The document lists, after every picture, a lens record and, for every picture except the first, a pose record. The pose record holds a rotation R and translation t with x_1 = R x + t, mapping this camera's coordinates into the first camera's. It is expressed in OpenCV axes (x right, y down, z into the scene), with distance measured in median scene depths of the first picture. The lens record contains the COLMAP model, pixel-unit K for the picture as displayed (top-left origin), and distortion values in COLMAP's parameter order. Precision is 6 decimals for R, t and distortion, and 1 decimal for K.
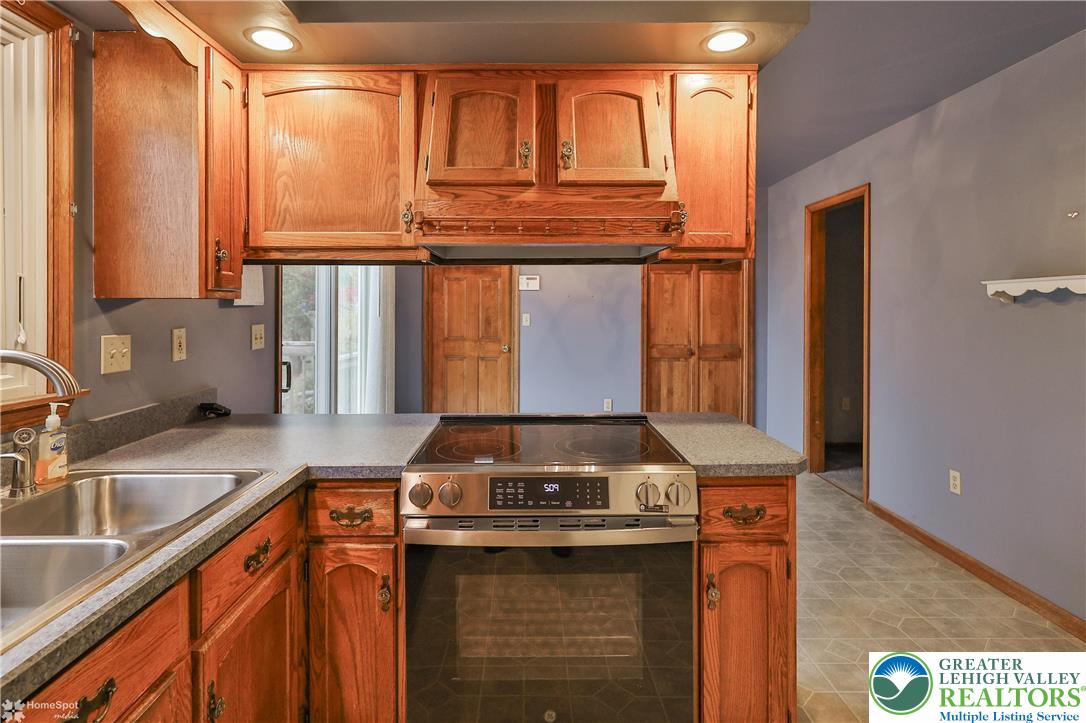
lens RADIAL K [[545.1, 0, 541.1], [0, 545.1, 310.9], [0, 0, 1]] dist [-0.004876, 0.000013]
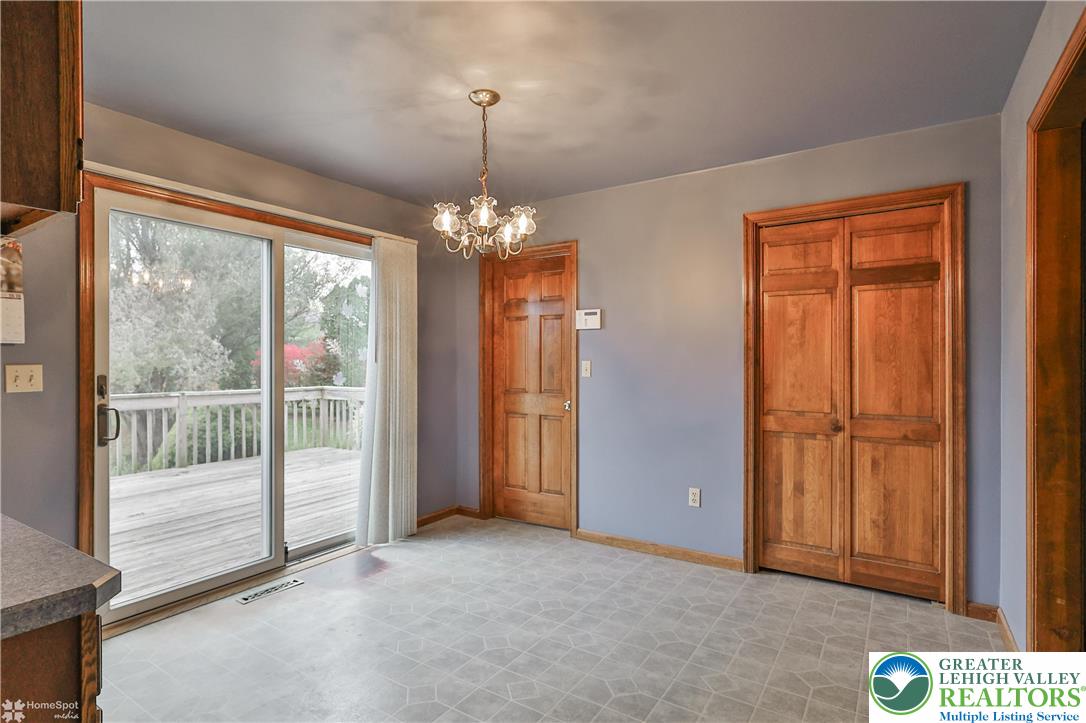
lens RADIAL K [[545.1, 0, 545.7], [0, 545.1, 362.4], [0, 0, 1]] dist [-0.004876, 0.000013]
pose [[0.841825, -0.000360, -0.539750, 0.328133], [-0.001598, 0.999994, -0.003160, 0.009814], [0.539748, 0.003522, 0.841820, 0.334434]]
